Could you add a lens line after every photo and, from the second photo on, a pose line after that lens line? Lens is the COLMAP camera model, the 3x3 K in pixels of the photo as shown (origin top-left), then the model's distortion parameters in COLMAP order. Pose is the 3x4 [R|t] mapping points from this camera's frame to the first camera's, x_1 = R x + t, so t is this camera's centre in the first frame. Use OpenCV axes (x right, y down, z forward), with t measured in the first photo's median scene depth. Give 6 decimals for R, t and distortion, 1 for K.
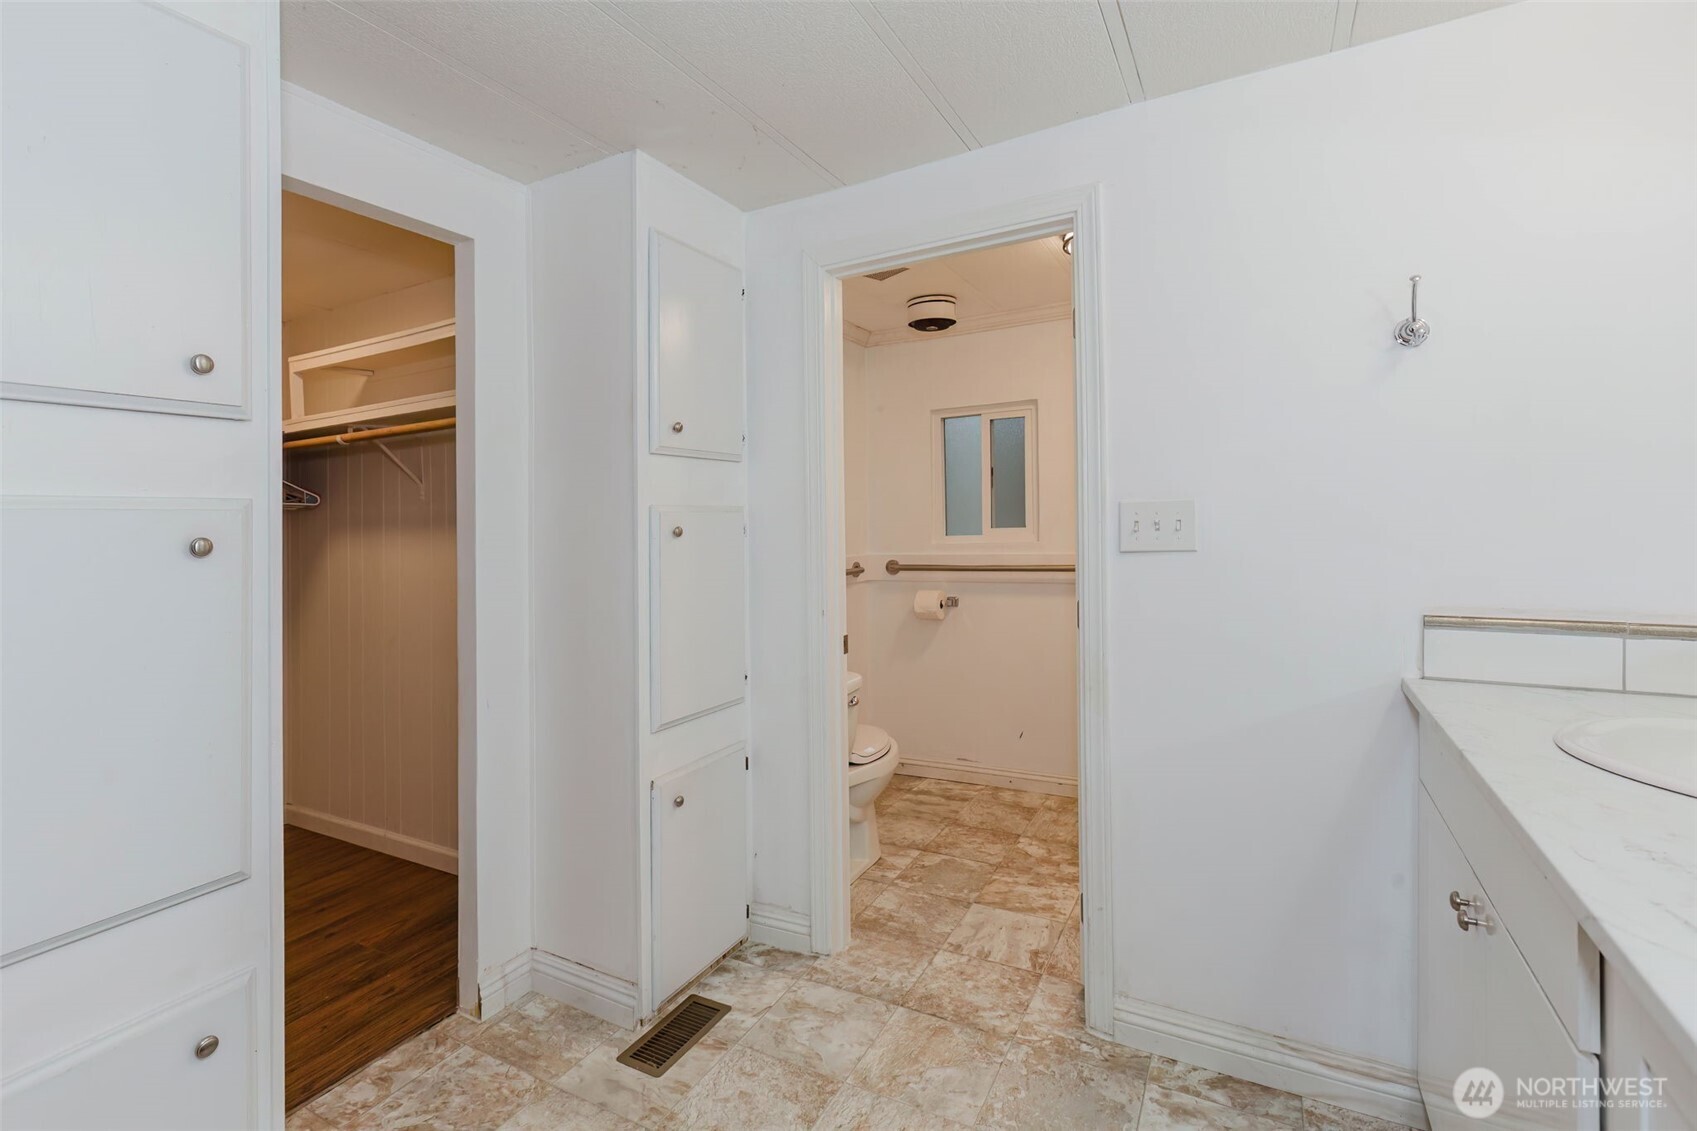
lens RADIAL K [[763.5, 0, 817.1], [0, 763.5, 539.3], [0, 0, 1]] dist [0.001759, -0.002397]
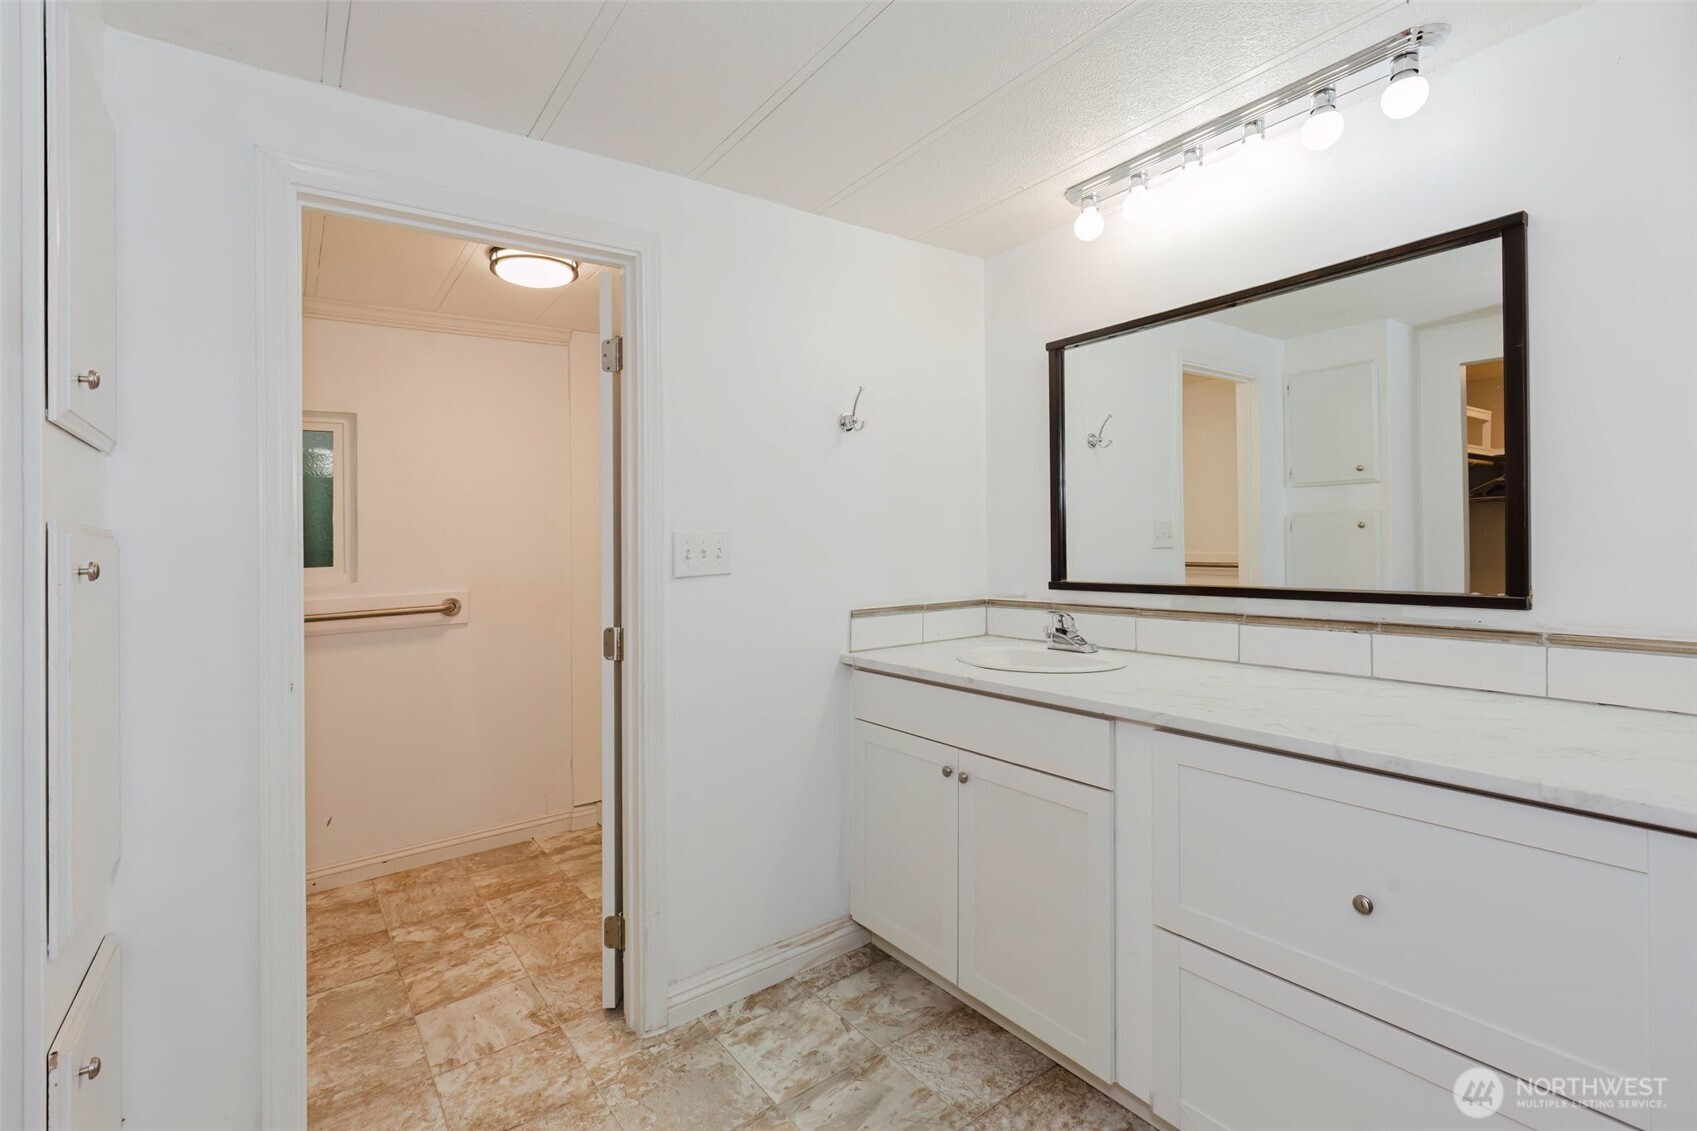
lens RADIAL K [[763.5, 0, 851.7], [0, 763.5, 577.0], [0, 0, 1]] dist [0.001759, -0.002397]
pose [[0.410703, -0.030391, 0.911262, -0.425340], [0.037796, 0.999153, 0.016288, 0.006191], [-0.910985, 0.027753, 0.411504, 0.267555]]
